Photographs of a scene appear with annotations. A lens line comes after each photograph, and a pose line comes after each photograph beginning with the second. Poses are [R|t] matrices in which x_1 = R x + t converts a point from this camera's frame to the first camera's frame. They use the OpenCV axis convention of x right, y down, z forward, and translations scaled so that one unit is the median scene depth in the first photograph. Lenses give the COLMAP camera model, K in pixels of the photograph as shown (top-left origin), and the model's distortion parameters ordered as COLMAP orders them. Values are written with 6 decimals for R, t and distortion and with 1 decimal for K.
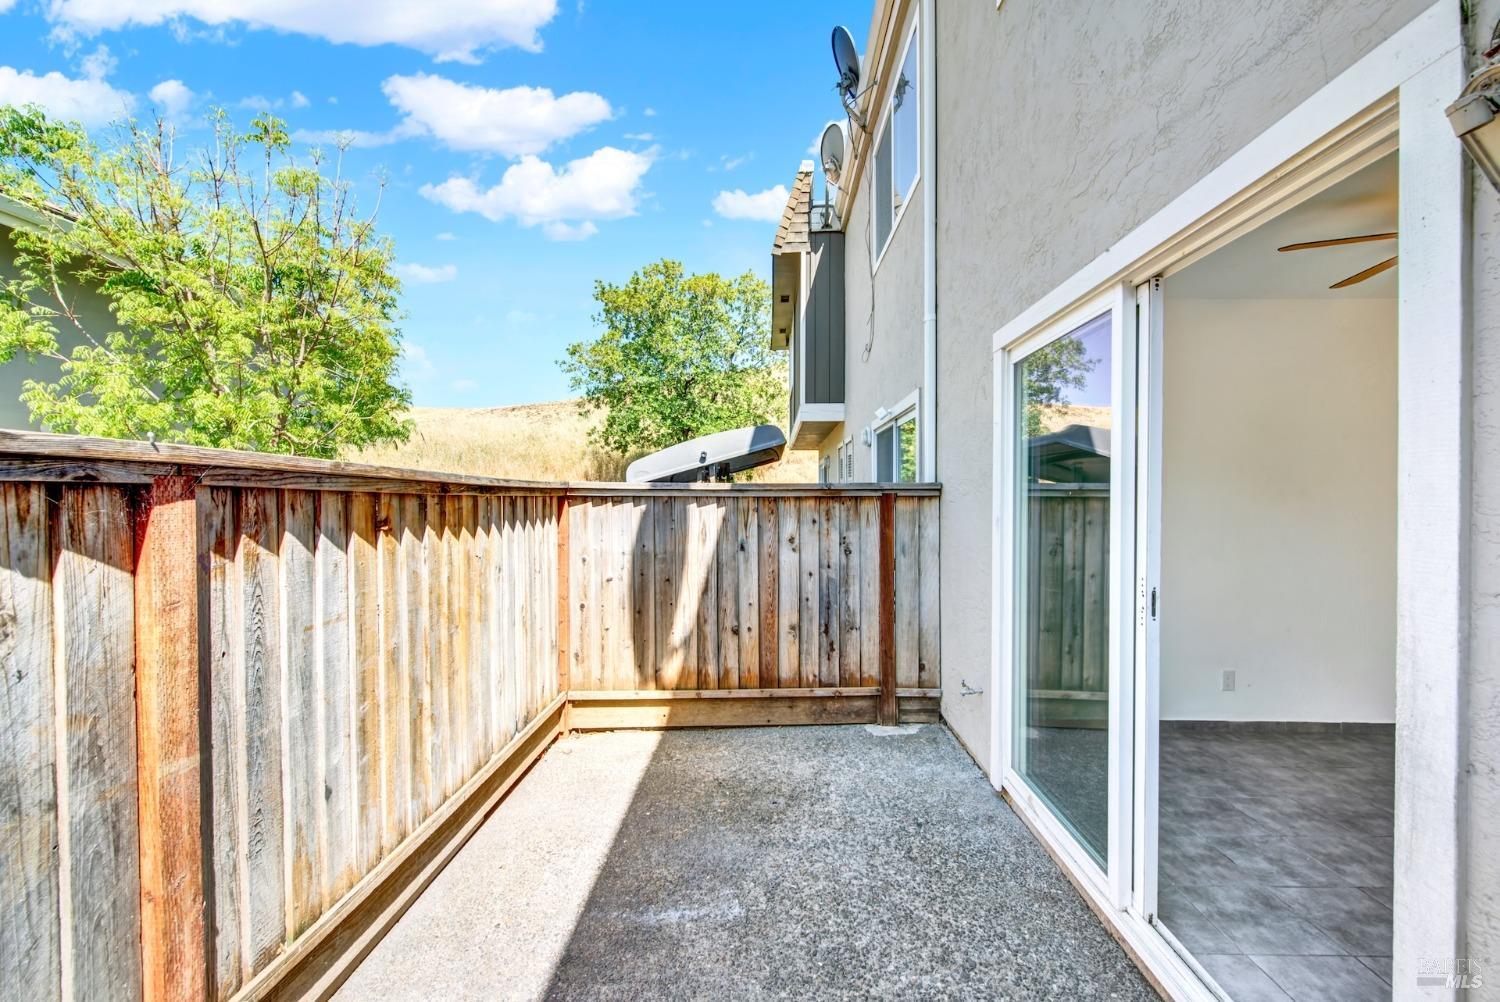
lens RADIAL K [[599.8, 0, 753.8], [0, 599.8, 503.3], [0, 0, 1]] dist [0.006052, -0.001972]
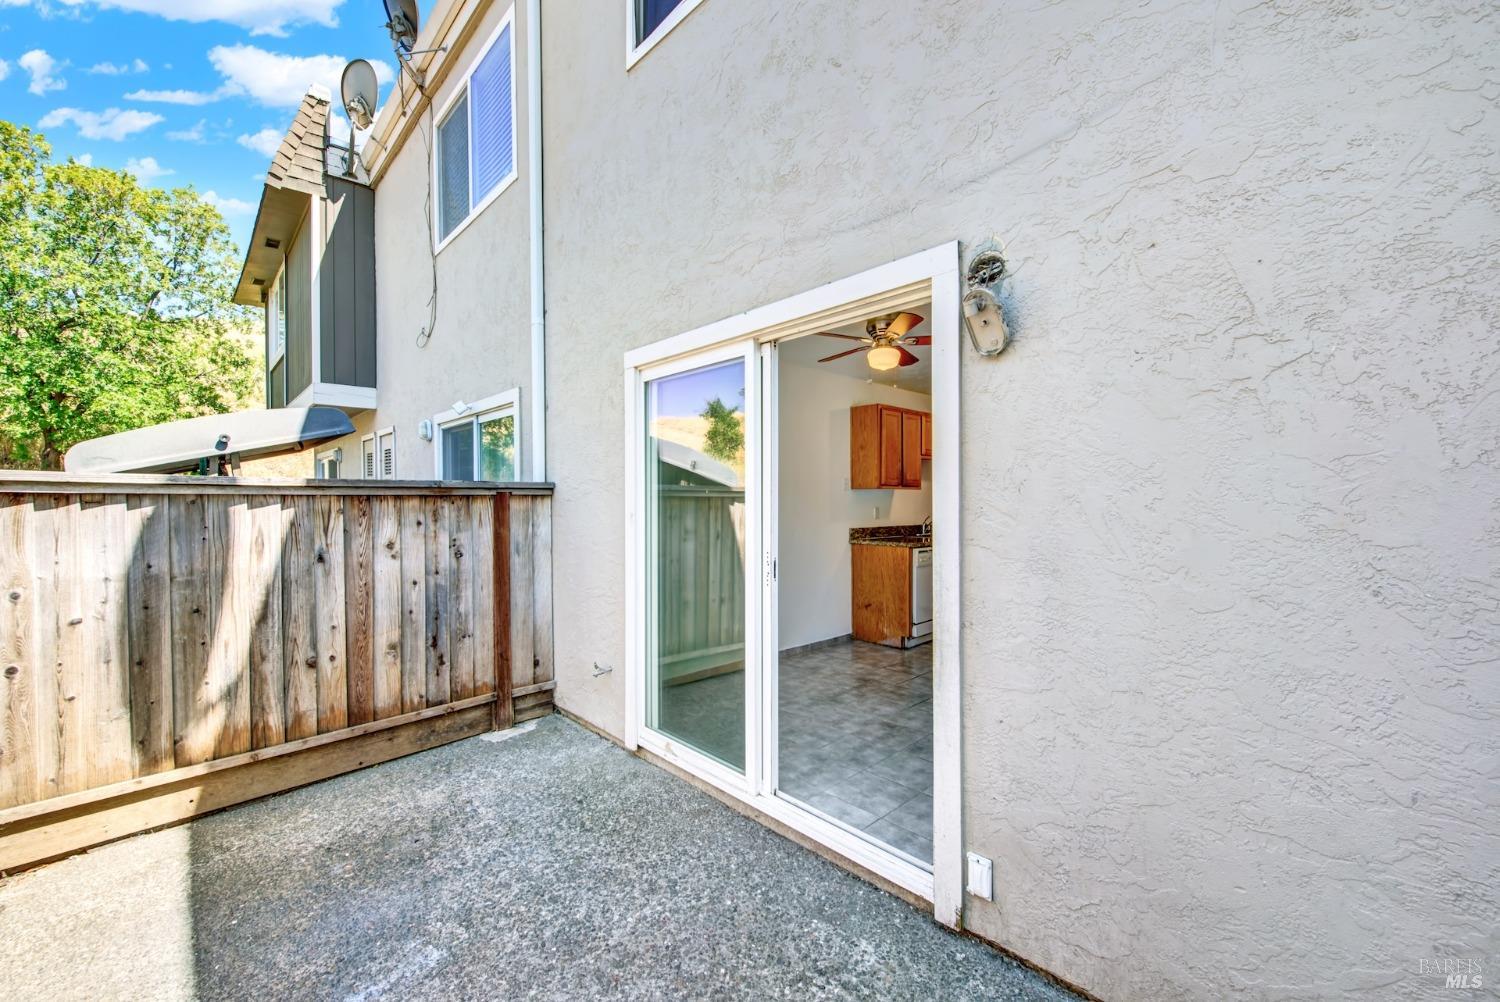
lens RADIAL K [[599.8, 0, 757.7], [0, 599.8, 502.9], [0, 0, 1]] dist [0.006052, -0.001972]
pose [[0.707322, -0.006618, 0.706860, -0.176289], [0.008948, 0.999960, 0.000409, 0.004136], [-0.706835, 0.006036, 0.707353, 0.012351]]
